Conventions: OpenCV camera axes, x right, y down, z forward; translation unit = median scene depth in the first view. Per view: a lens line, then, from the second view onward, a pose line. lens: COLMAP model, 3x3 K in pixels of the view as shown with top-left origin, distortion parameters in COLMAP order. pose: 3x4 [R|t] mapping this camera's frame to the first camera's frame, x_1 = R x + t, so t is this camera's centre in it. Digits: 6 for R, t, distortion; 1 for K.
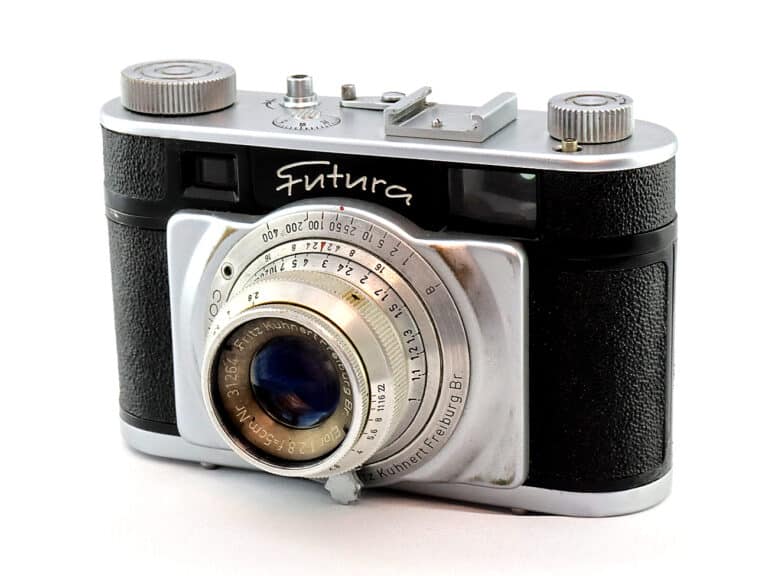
lens RADIAL K [[1943.1, 0, 383.2], [0, 1943.1, 291.6], [0, 0, 1]] dist [-0.051416, 0.000000]
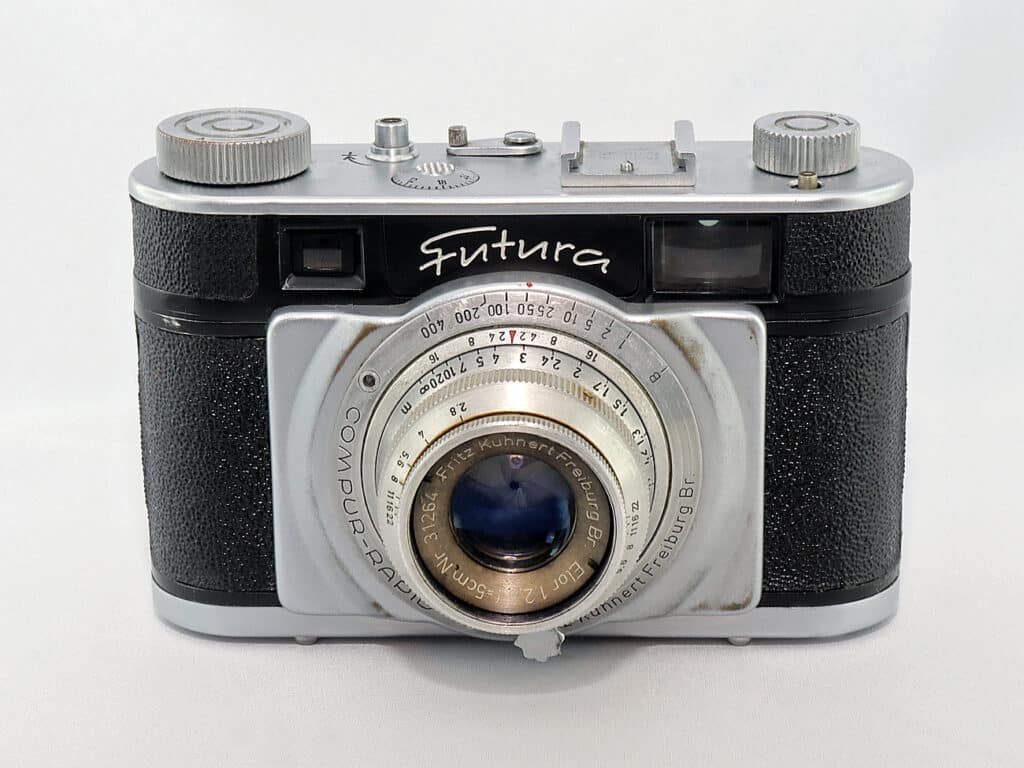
lens RADIAL K [[2590.8, 0, 511.3], [0, 2590.8, 379.1], [0, 0, 1]] dist [-0.051416, 0.000000]
pose [[0.940413, -0.105950, 0.323107, -0.365137], [0.103520, 0.994319, 0.024750, -0.031505], [-0.323894, 0.010173, 0.946039, 0.018345]]
